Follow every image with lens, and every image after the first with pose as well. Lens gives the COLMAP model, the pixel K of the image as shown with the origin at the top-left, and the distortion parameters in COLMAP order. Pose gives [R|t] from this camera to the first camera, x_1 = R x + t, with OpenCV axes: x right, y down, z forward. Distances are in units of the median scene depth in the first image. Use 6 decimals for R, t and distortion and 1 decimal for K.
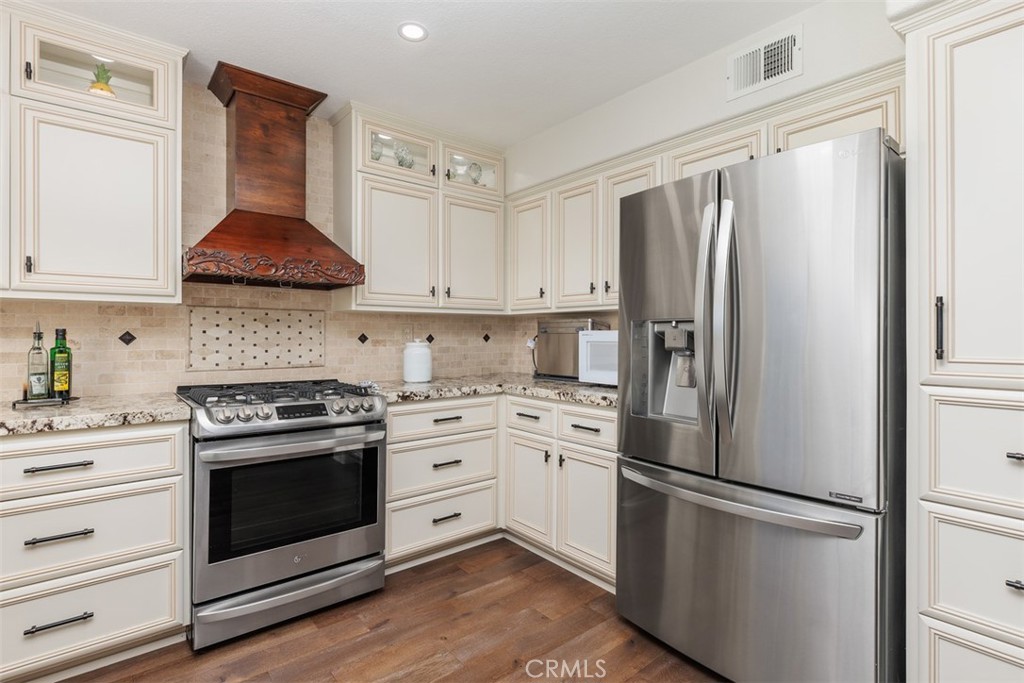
lens RADIAL K [[484.8, 0, 507.2], [0, 484.8, 336.6], [0, 0, 1]] dist [-0.001537, 0.000118]
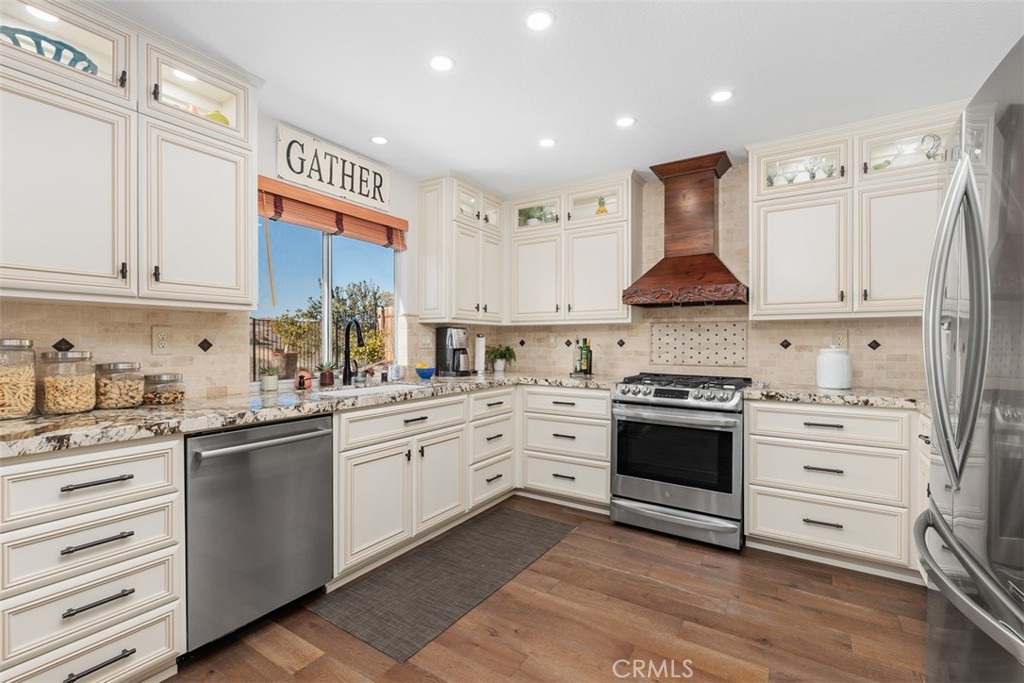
lens RADIAL K [[455.1, 0, 511.4], [0, 455.1, 343.3], [0, 0, 1]] dist [0.001586, 0.000218]
pose [[0.317365, 0.003271, -0.948298, 0.603490], [-0.002207, 0.999994, 0.002710, 0.000259], [0.948301, 0.001233, 0.317370, 0.097055]]
